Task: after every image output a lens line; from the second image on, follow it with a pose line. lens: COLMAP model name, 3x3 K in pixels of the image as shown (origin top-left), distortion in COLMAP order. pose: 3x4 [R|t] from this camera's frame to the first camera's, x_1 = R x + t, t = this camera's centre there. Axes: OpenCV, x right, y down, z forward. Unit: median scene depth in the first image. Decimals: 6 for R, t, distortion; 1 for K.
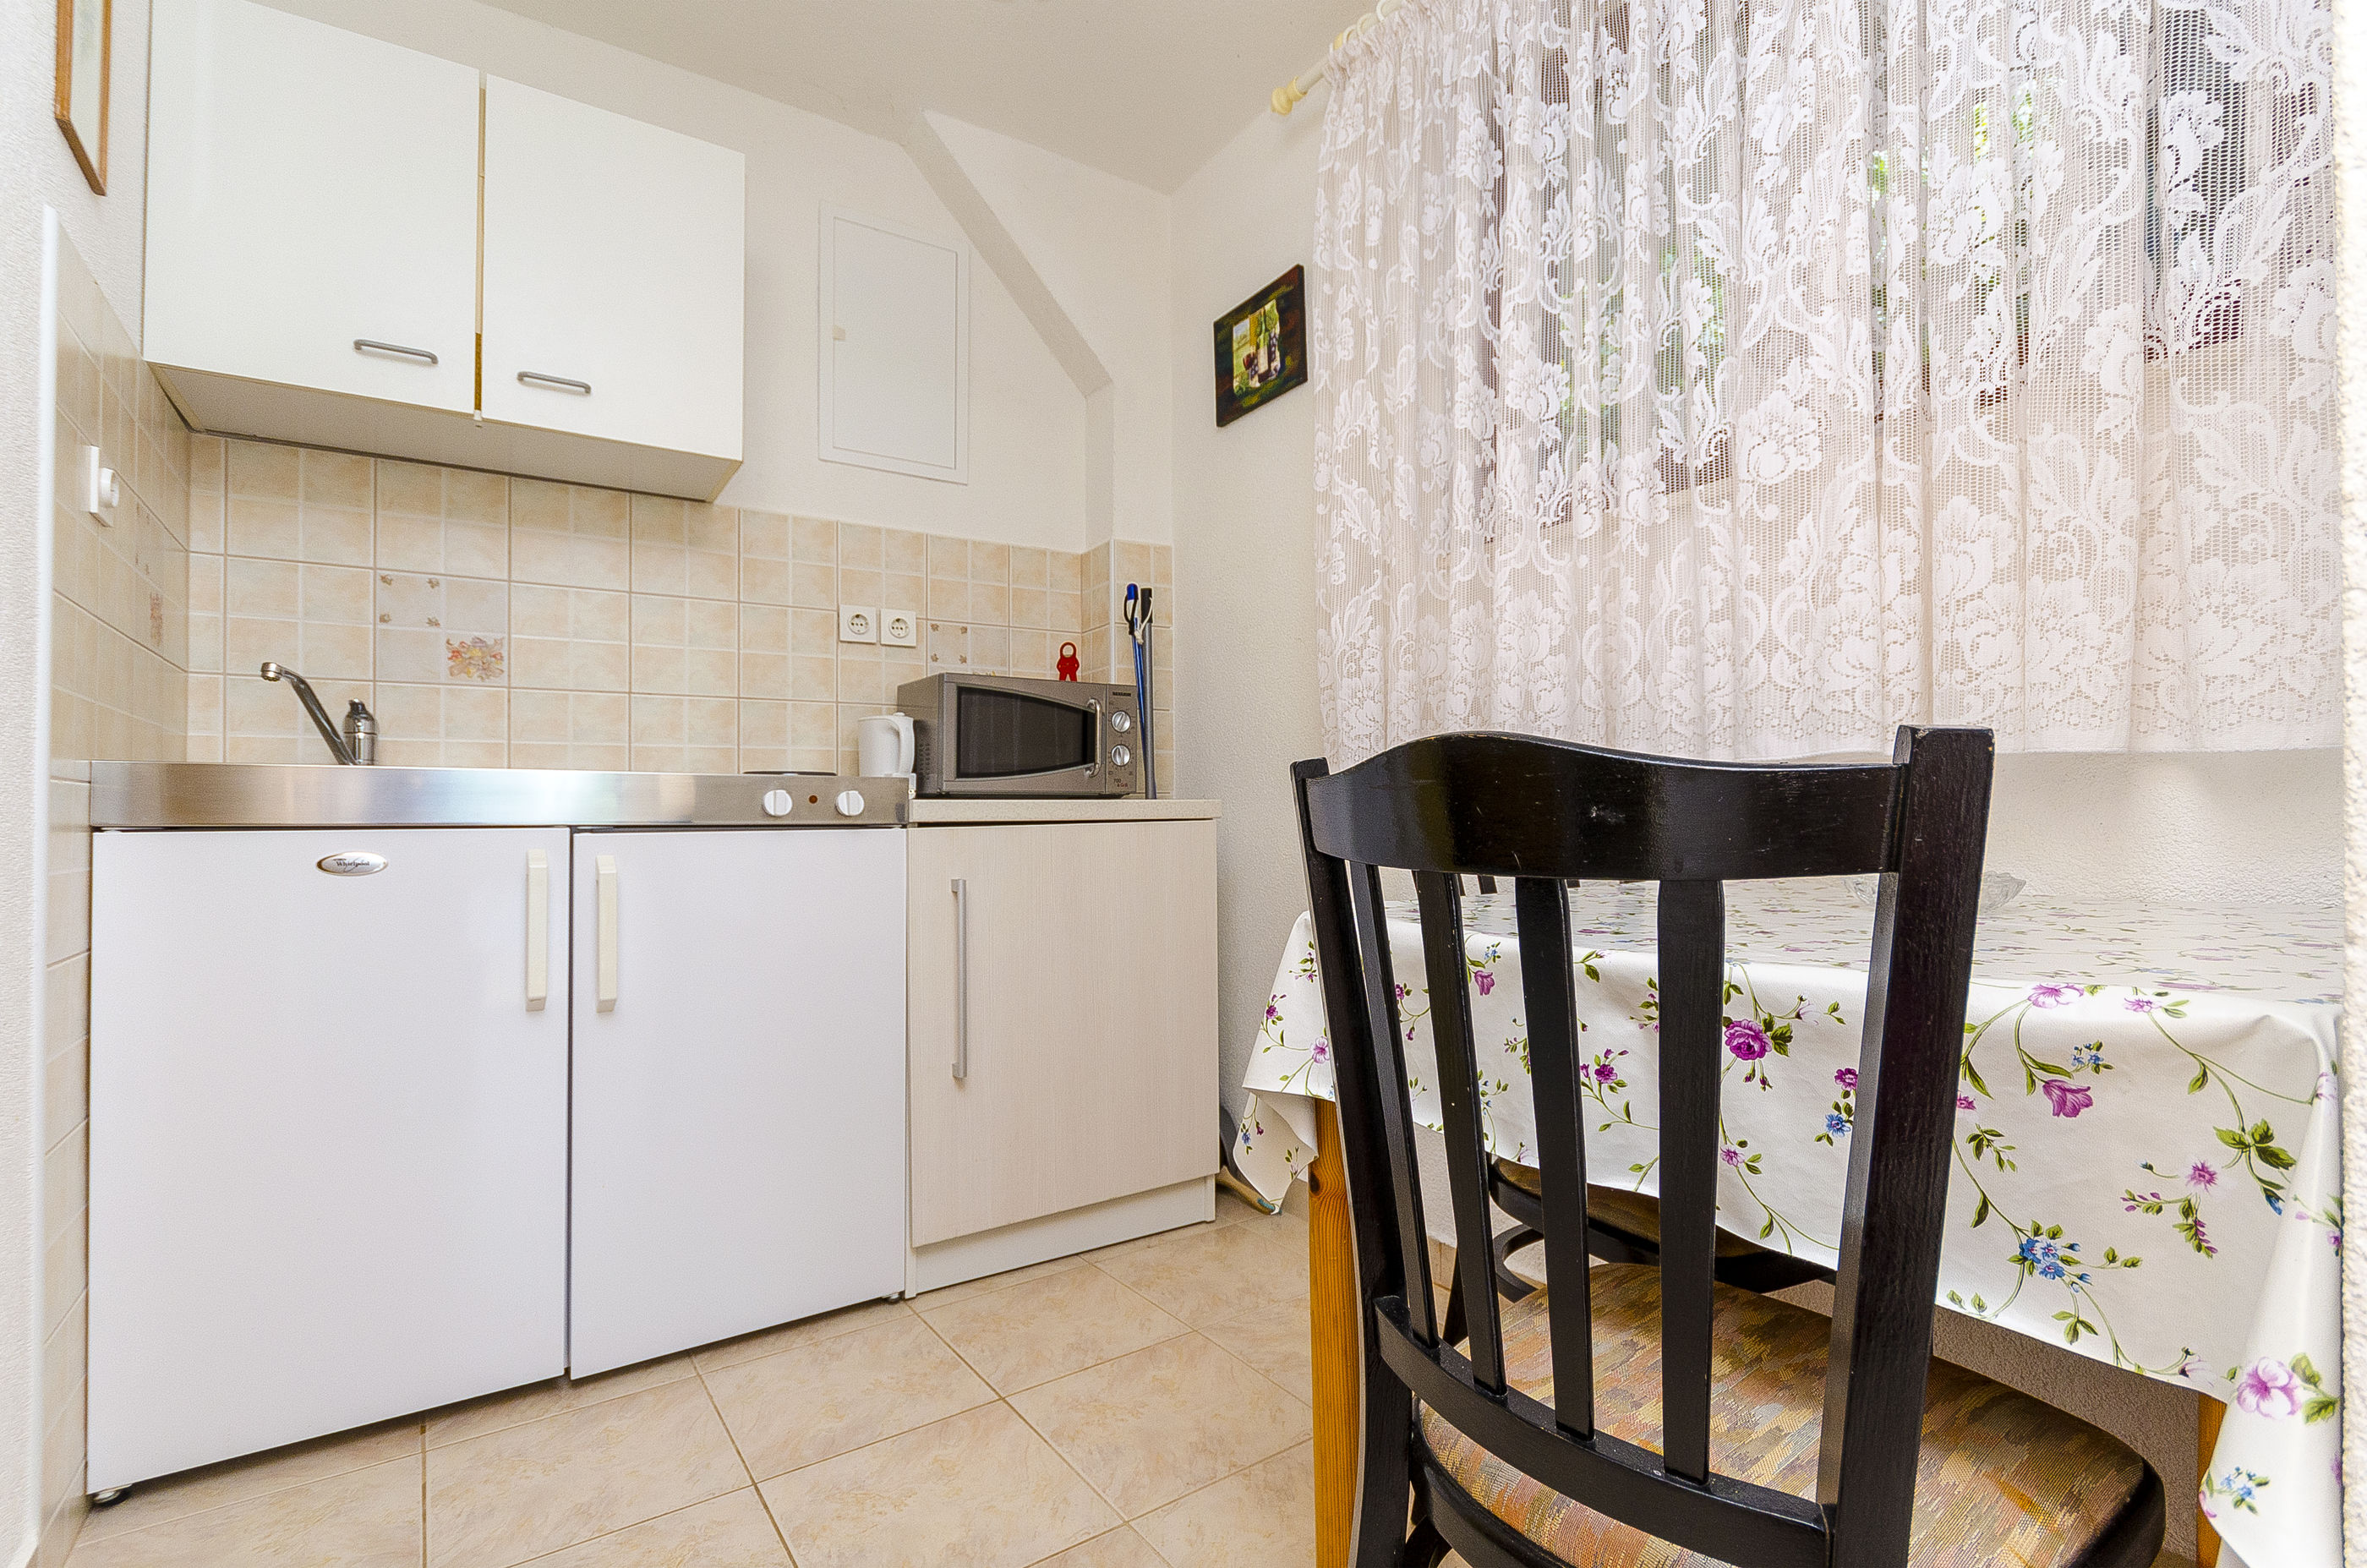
lens RADIAL K [[1087.4, 0, 1182.4], [0, 1087.4, 806.3], [0, 0, 1]] dist [0.005510, 0.000227]
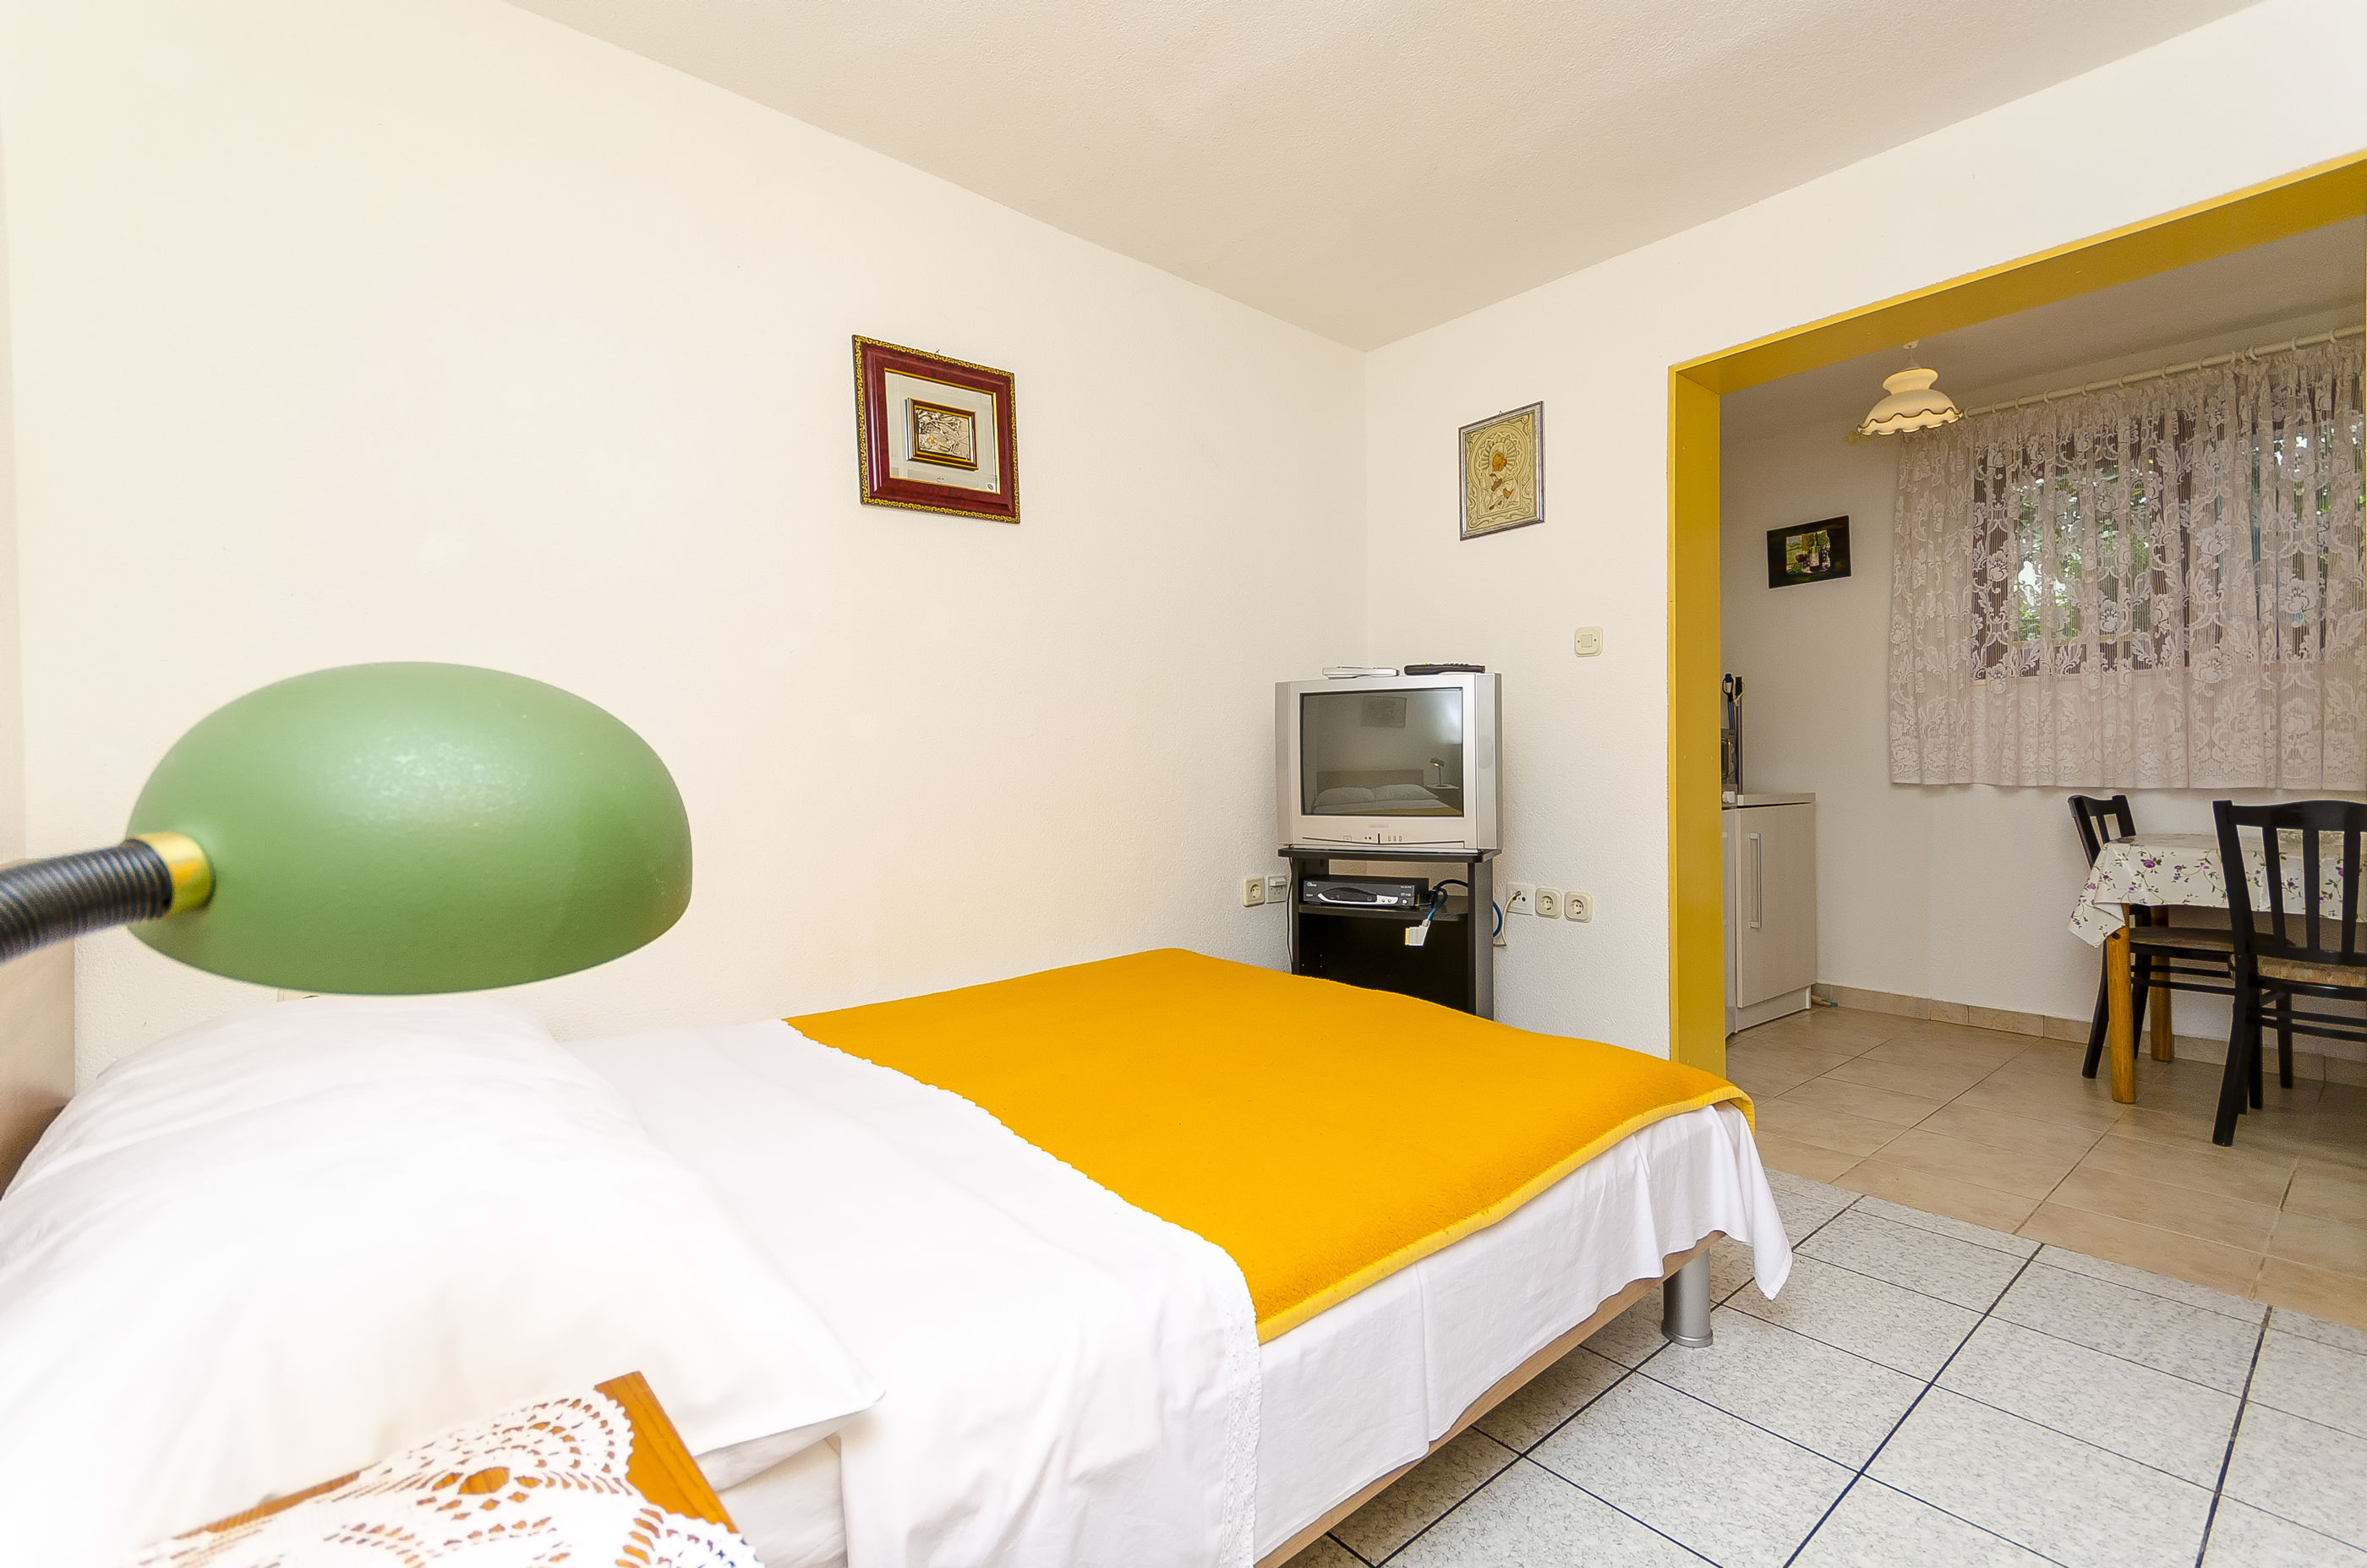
lens RADIAL K [[1036.7, 0, 1188.8], [0, 1036.7, 778.7], [0, 0, 1]] dist [0.010119, -0.000395]
pose [[0.995378, 0.003907, 0.095950, -1.389974], [-0.004982, 0.999927, 0.010969, -0.051764], [-0.095900, -0.011396, 0.995326, -0.824894]]
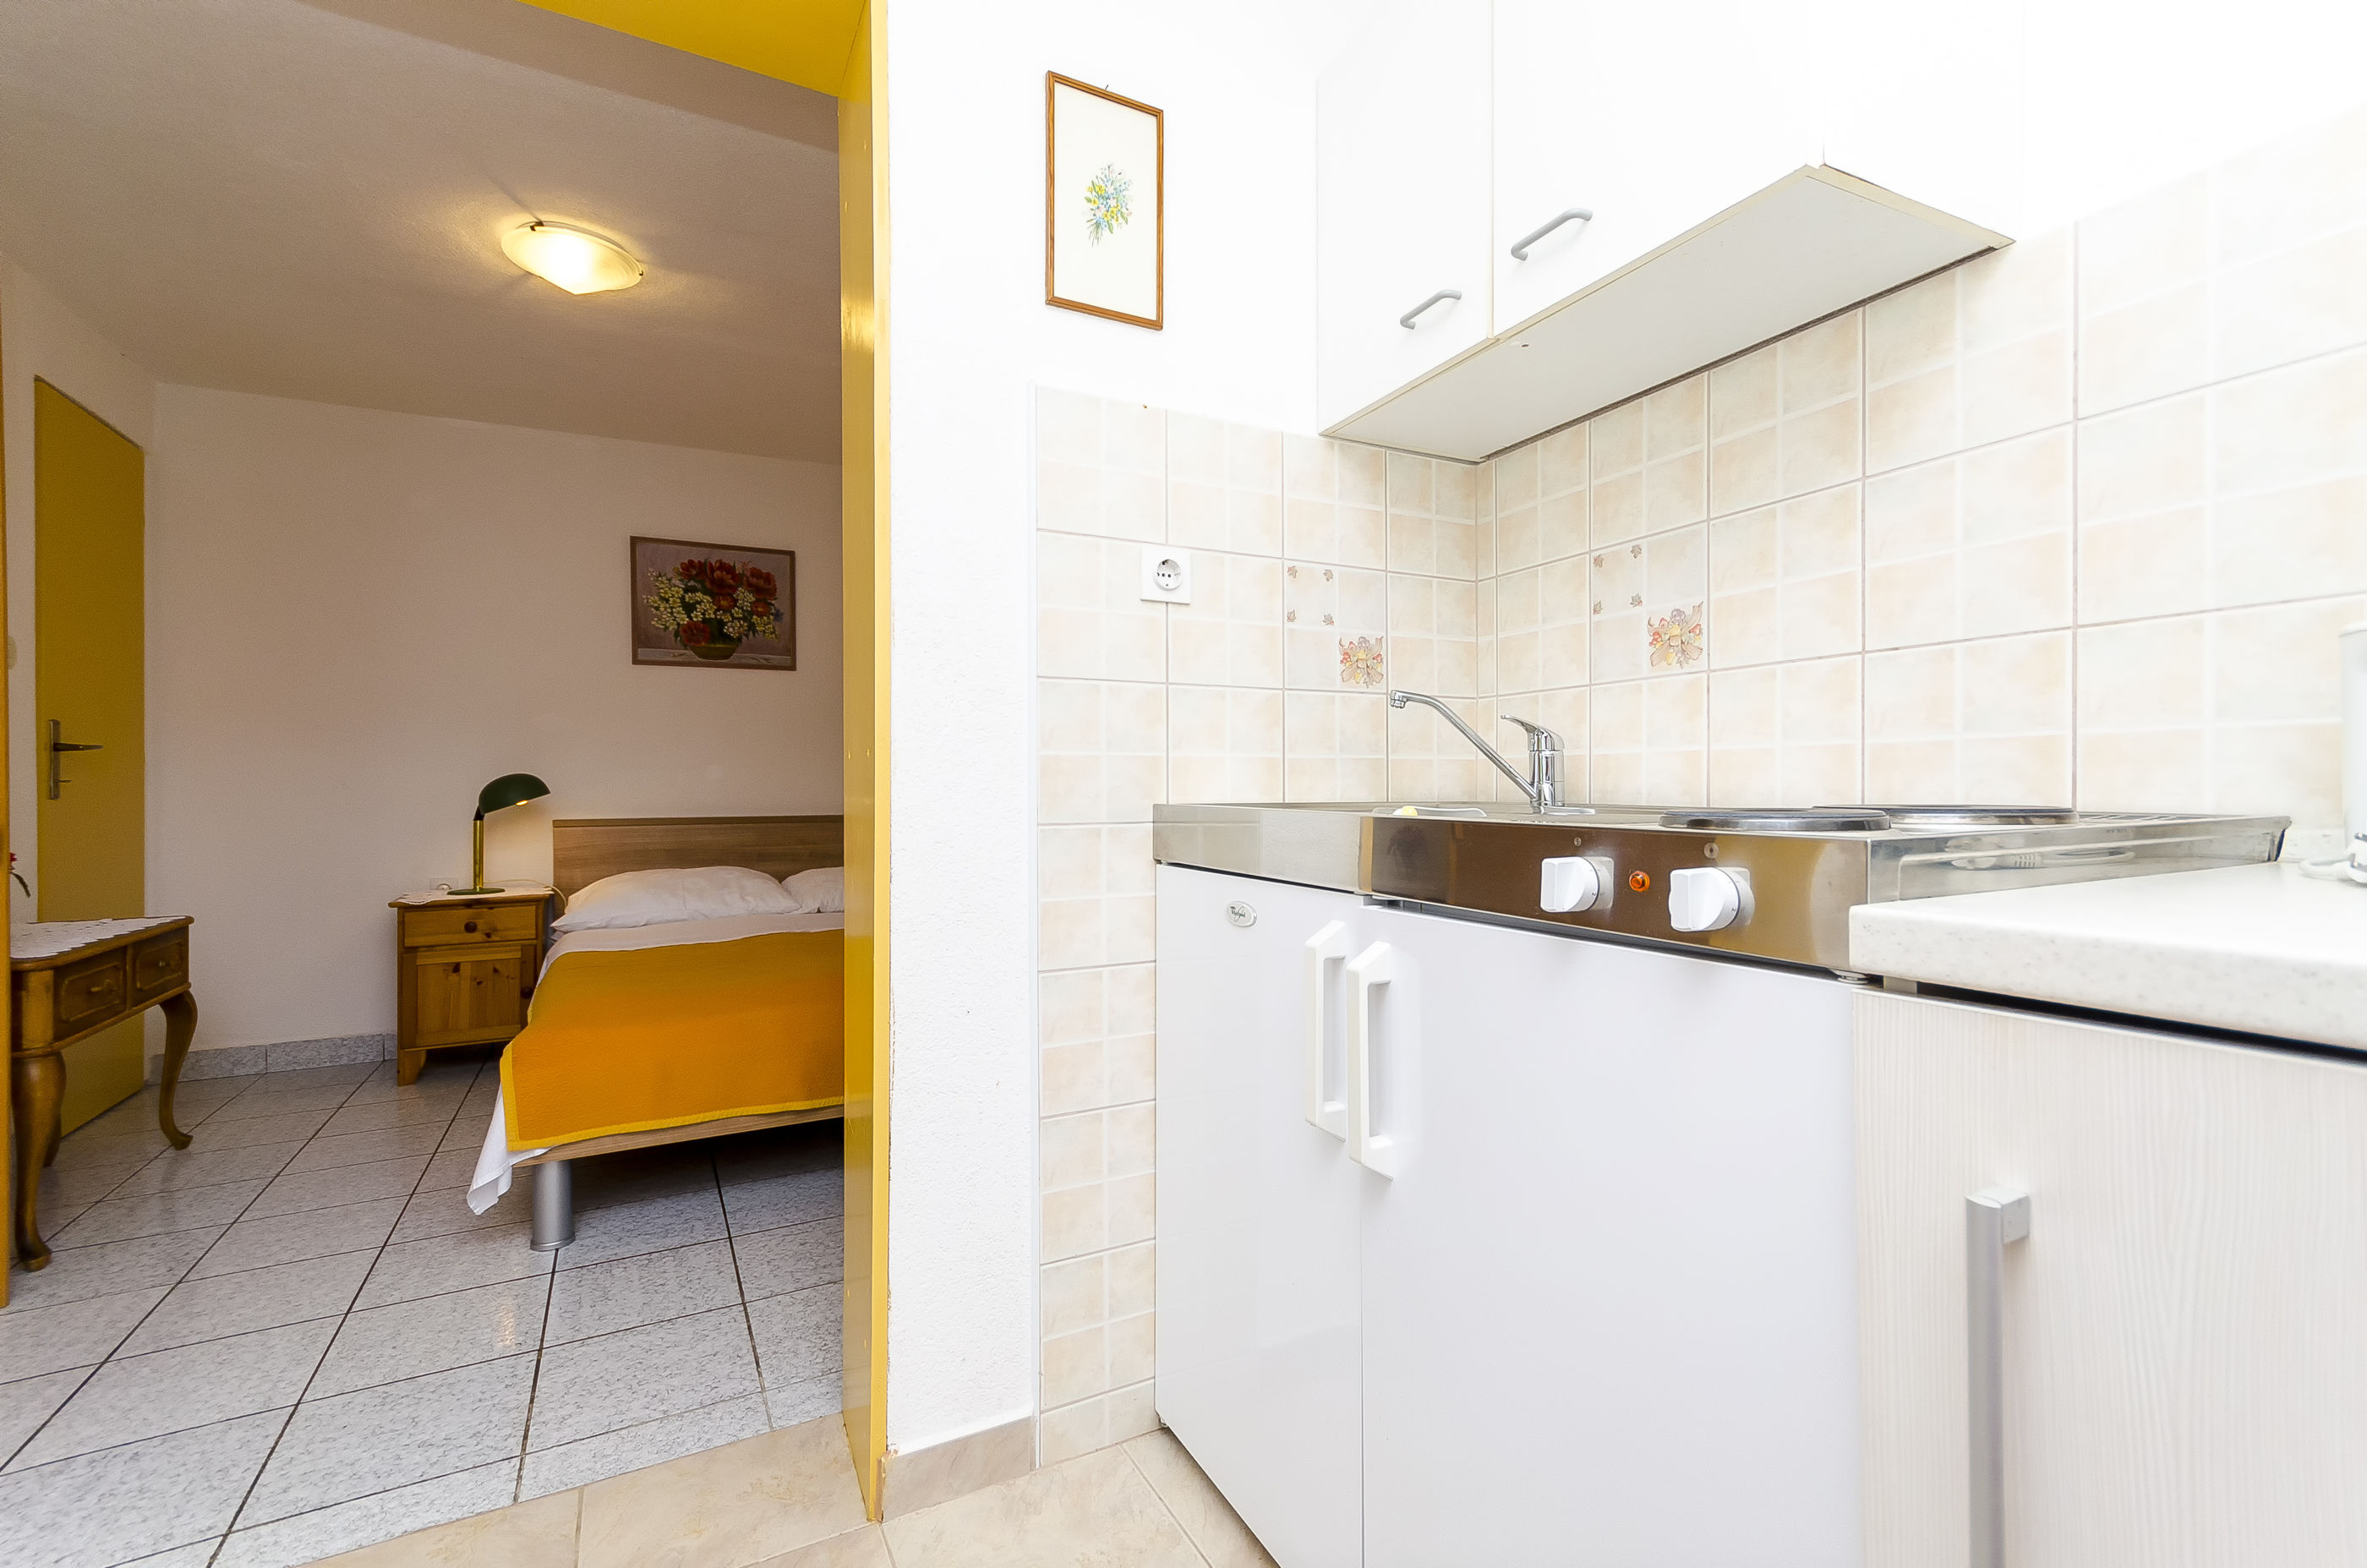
lens RADIAL K [[1036.7, 0, 1186.1], [0, 1036.7, 782.1], [0, 0, 1]] dist [0.010119, -0.000395]
pose [[-0.115092, -0.002152, -0.993352, 0.084776], [0.010087, 0.999944, -0.003335, -0.039975], [0.993304, -0.010403, -0.115064, 0.755675]]
